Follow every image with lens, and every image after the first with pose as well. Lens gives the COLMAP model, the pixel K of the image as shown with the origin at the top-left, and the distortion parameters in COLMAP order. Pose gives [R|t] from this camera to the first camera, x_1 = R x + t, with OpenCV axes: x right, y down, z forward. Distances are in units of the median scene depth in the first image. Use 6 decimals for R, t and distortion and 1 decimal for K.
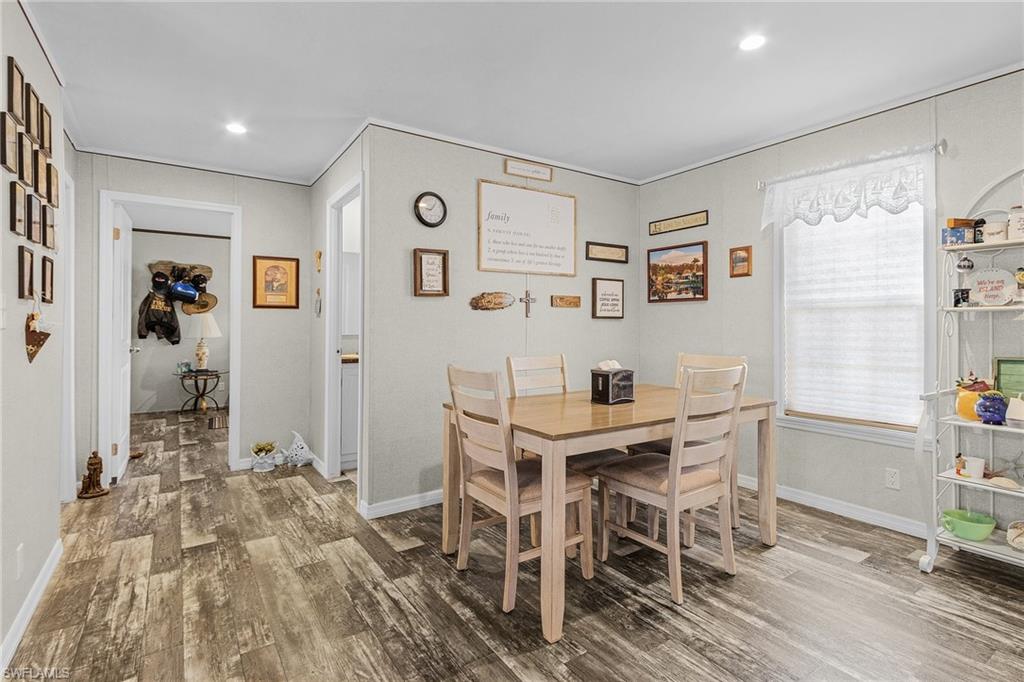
lens RADIAL K [[496.3, 0, 516.5], [0, 496.3, 321.7], [0, 0, 1]] dist [0.001923, 0.000955]
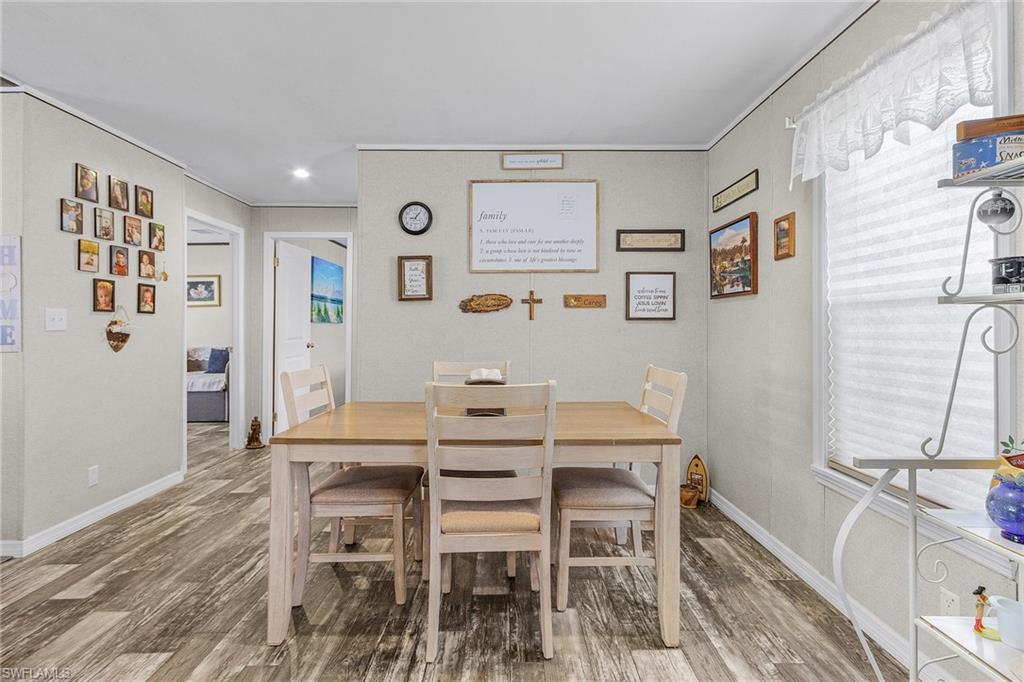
lens RADIAL K [[496.3, 0, 516.5], [0, 496.3, 321.7], [0, 0, 1]] dist [0.001923, 0.000955]
pose [[0.832498, -0.005676, -0.553999, 0.515142], [0.003676, 0.999982, -0.004722, -0.000838], [0.554016, 0.001895, 0.832504, 0.214813]]
